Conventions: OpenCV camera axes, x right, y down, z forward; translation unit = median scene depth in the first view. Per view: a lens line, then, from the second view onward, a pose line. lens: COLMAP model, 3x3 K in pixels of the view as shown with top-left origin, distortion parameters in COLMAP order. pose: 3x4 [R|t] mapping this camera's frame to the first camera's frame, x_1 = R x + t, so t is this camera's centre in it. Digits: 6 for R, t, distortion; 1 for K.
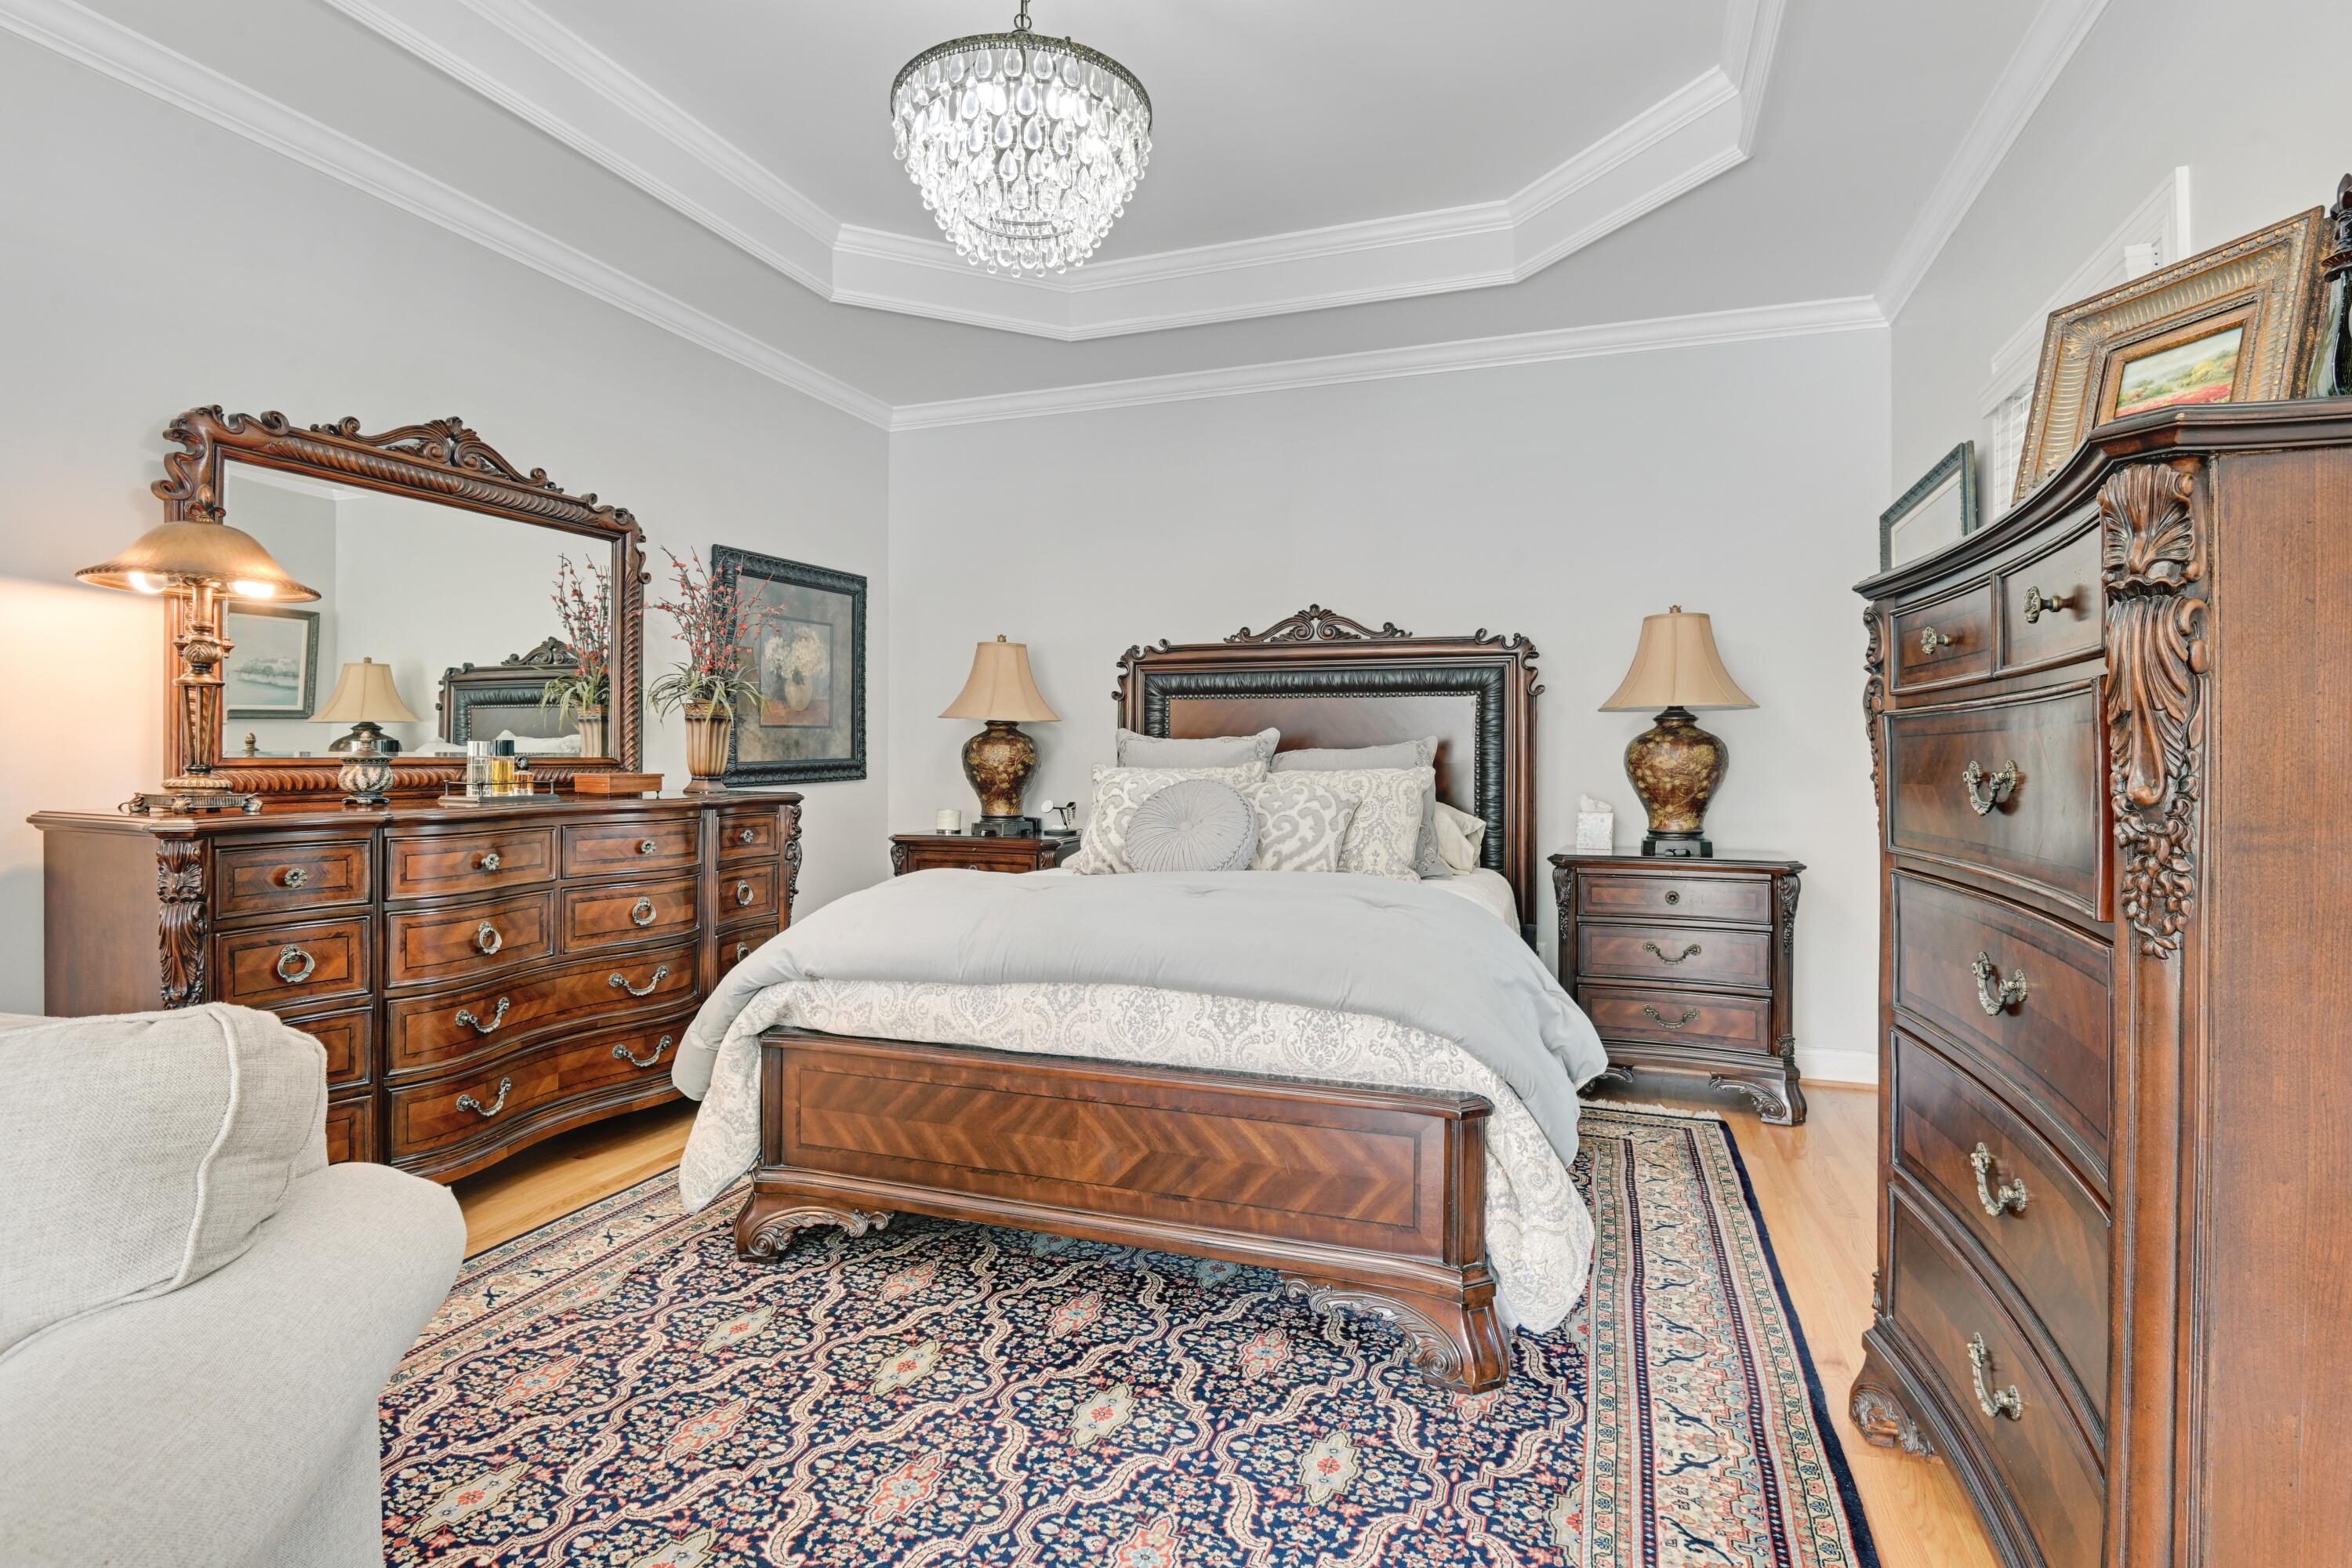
lens RADIAL K [[1100.8, 0, 1220.3], [0, 1100.8, 759.5], [0, 0, 1]] dist [-0.016288, -0.001993]
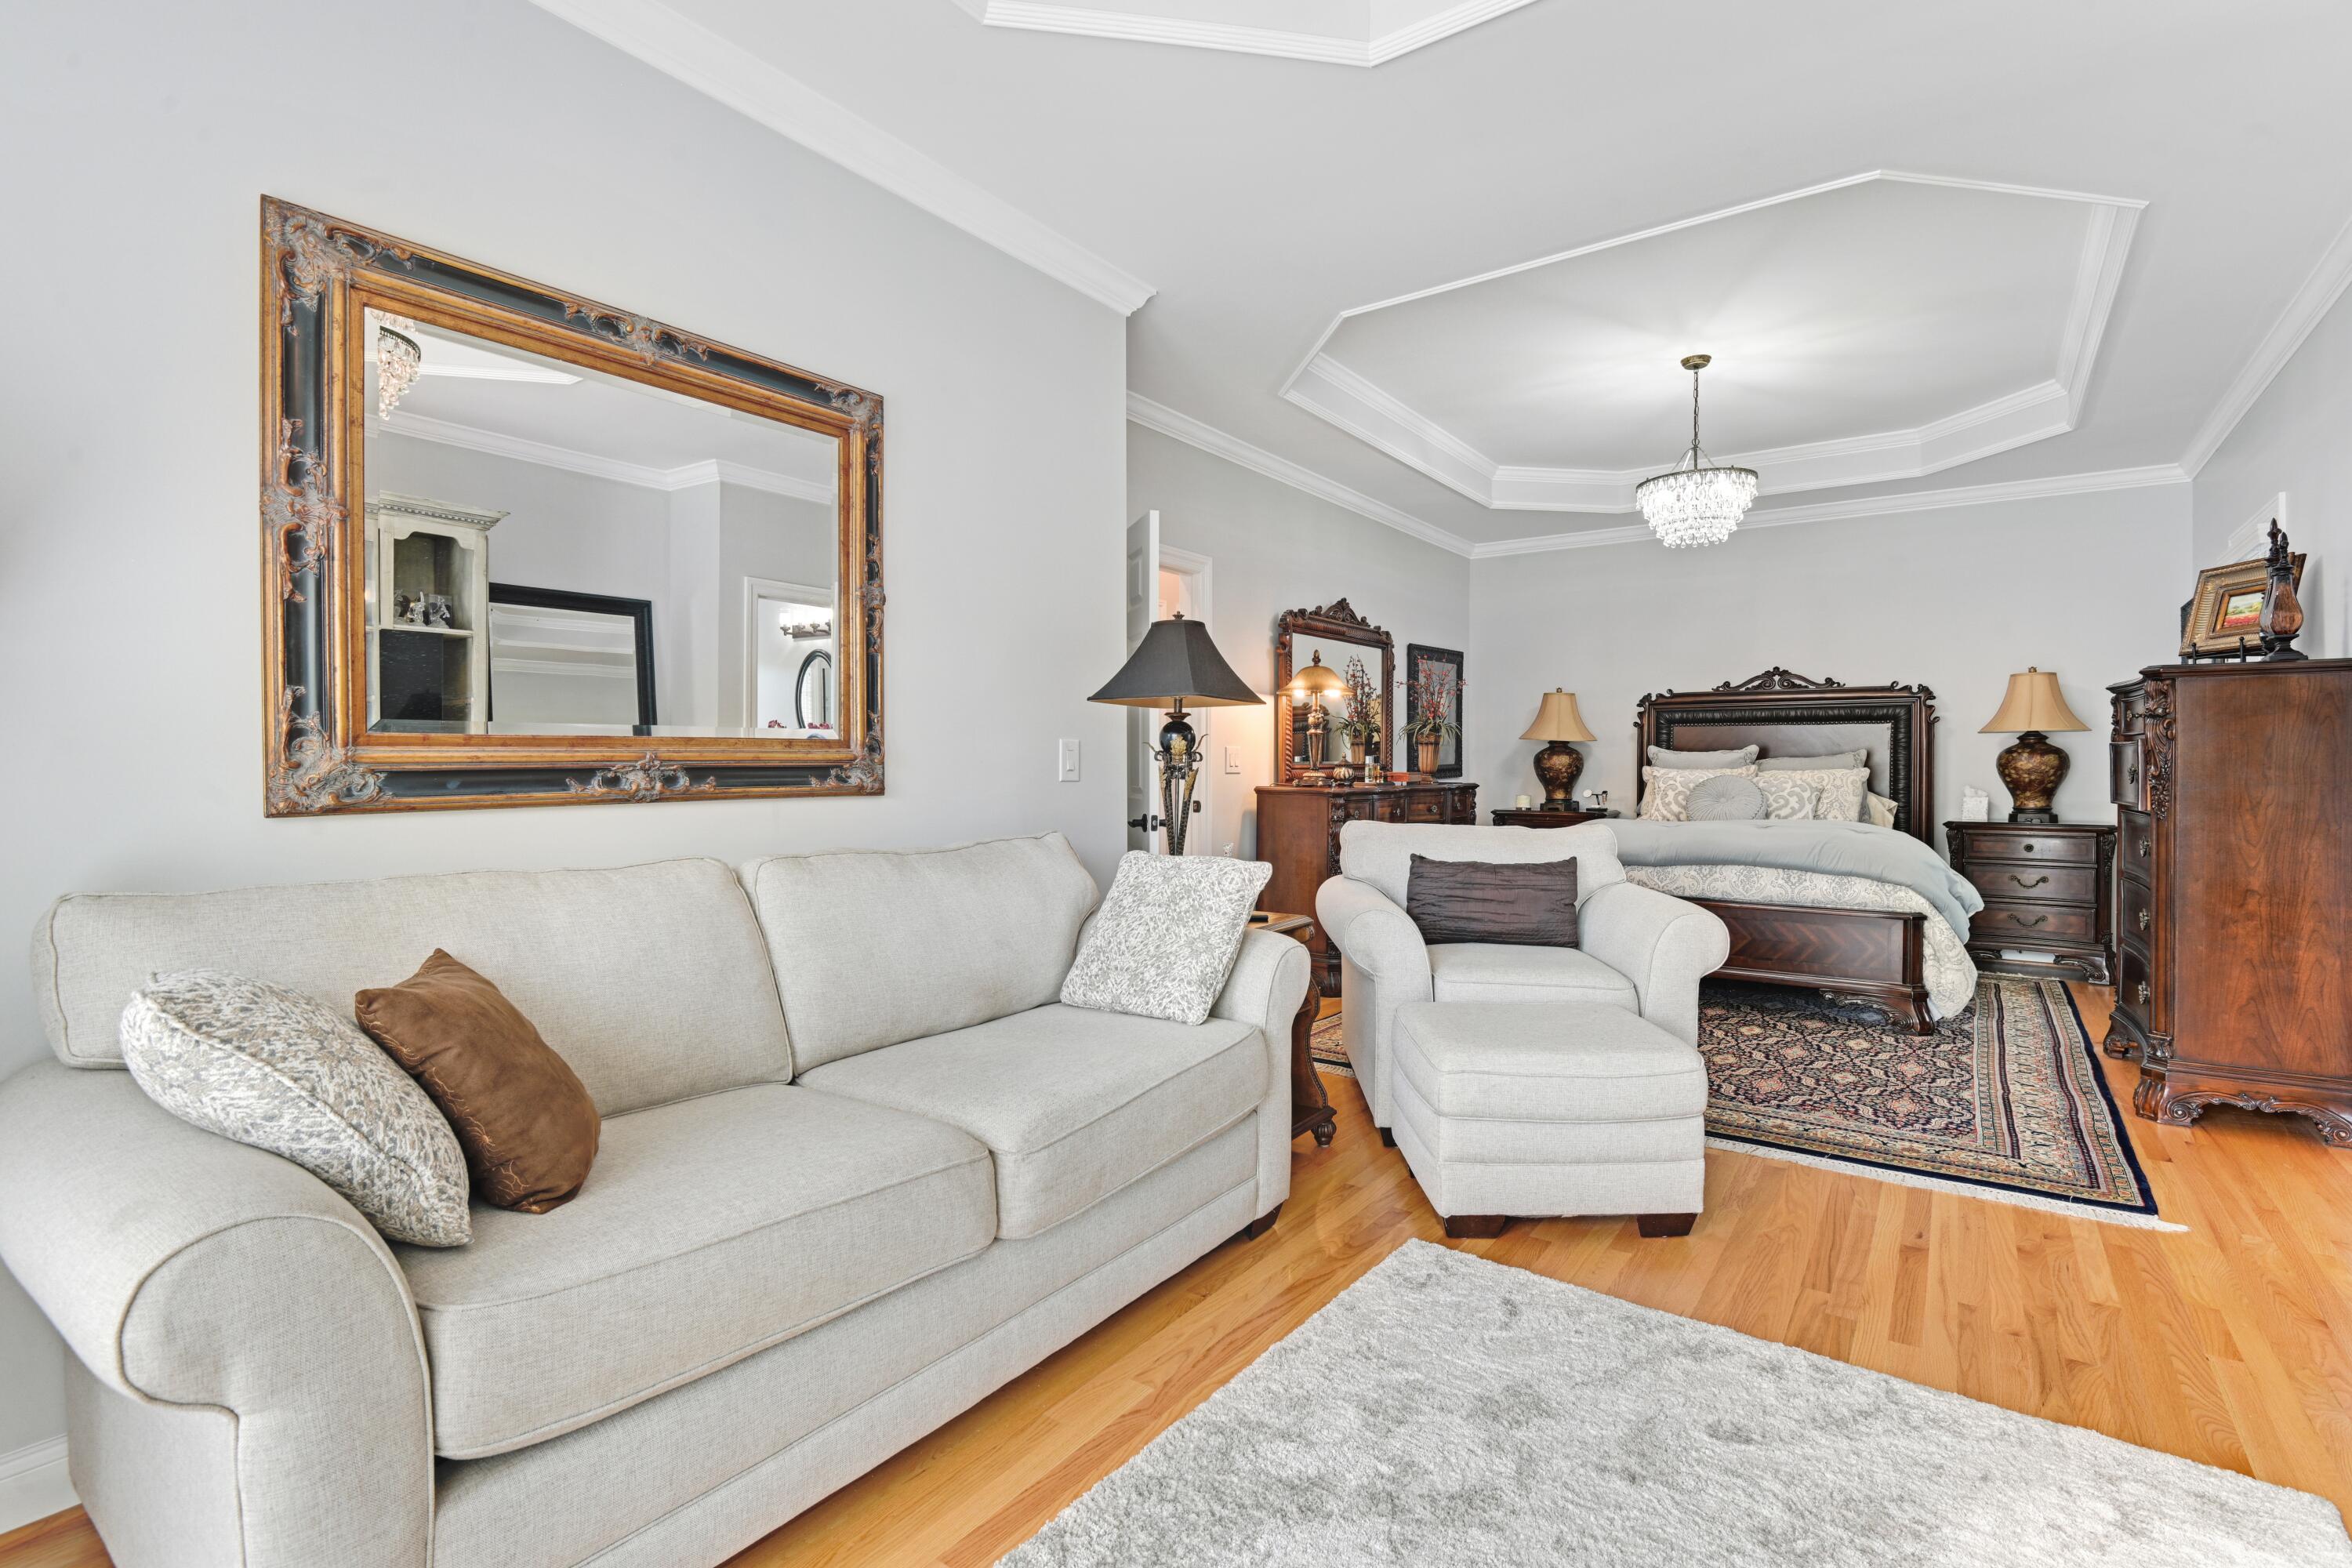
lens RADIAL K [[1100.8, 0, 1224.5], [0, 1100.8, 775.3], [0, 0, 1]] dist [-0.016288, -0.001993]
pose [[0.964048, -0.000371, -0.265728, -0.460744], [0.002748, 0.999959, 0.008574, 0.000901], [0.265714, -0.008996, 0.964010, -1.304746]]
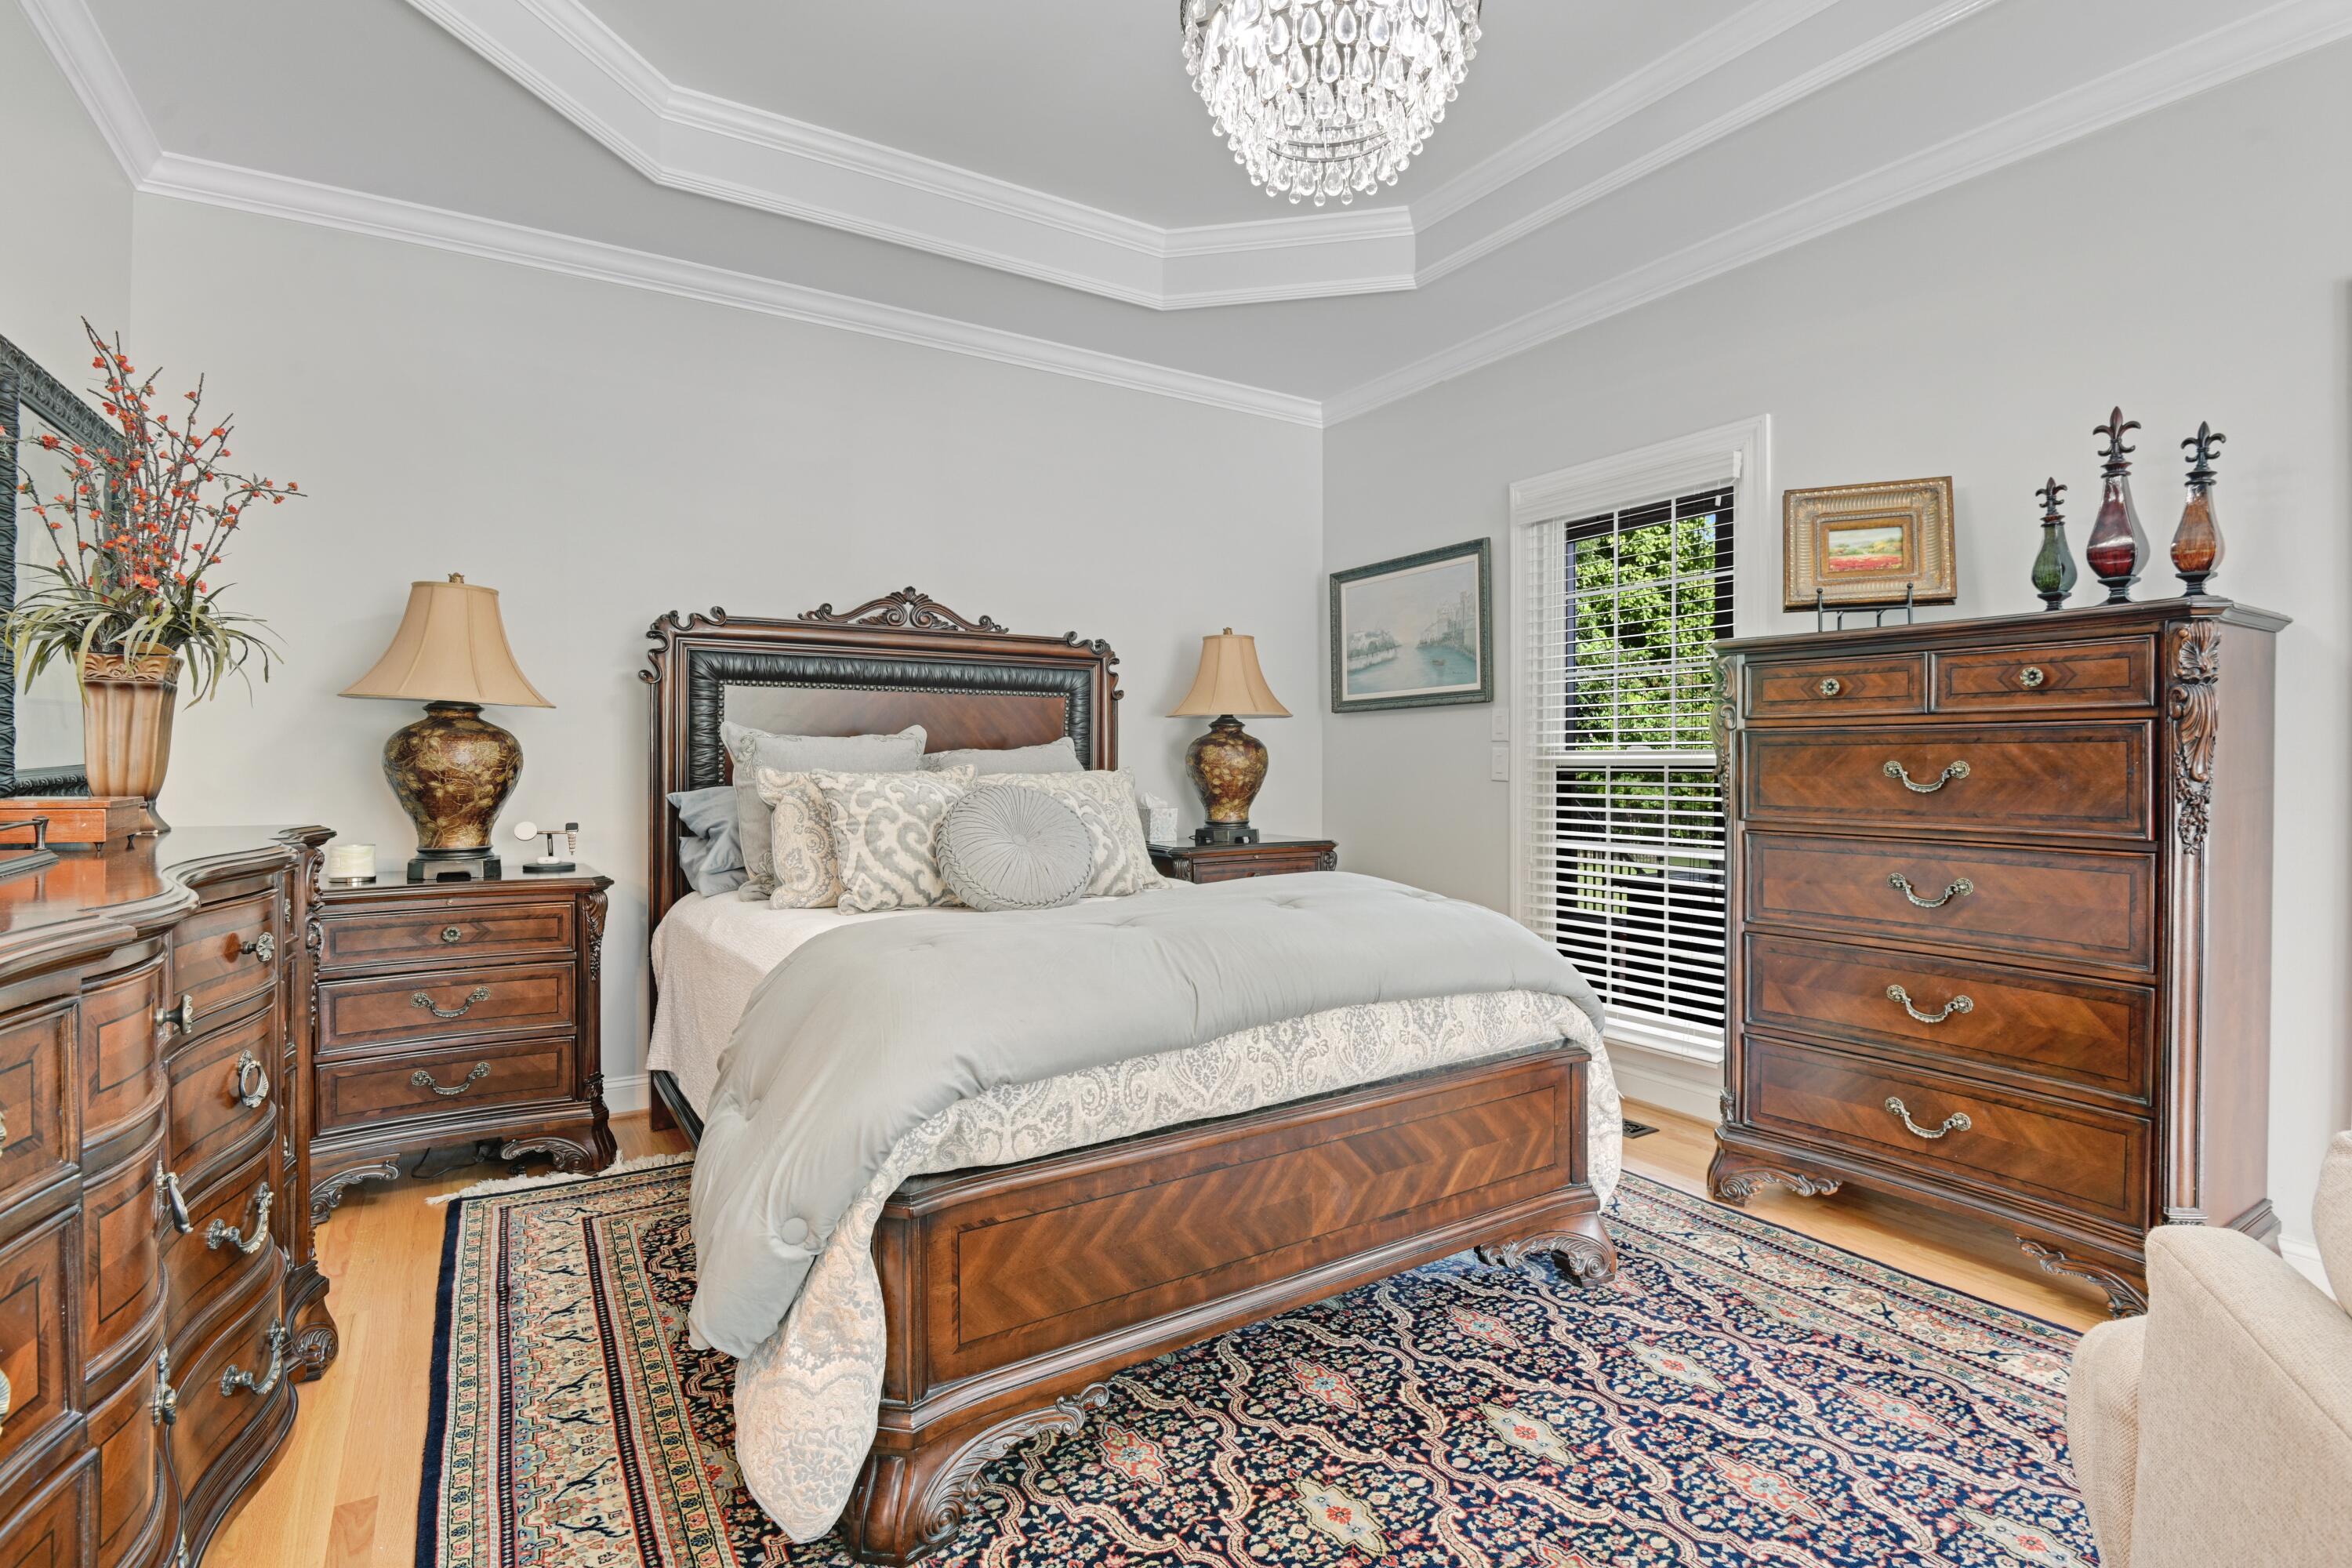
lens RADIAL K [[1100.8, 0, 1151.5], [0, 1100.8, 766.0], [0, 0, 1]] dist [-0.016288, -0.001993]
pose [[0.635331, -0.007256, 0.772206, -0.830642], [0.003218, 0.999972, 0.006749, -0.003230], [-0.772234, -0.001802, 0.635336, 0.498309]]
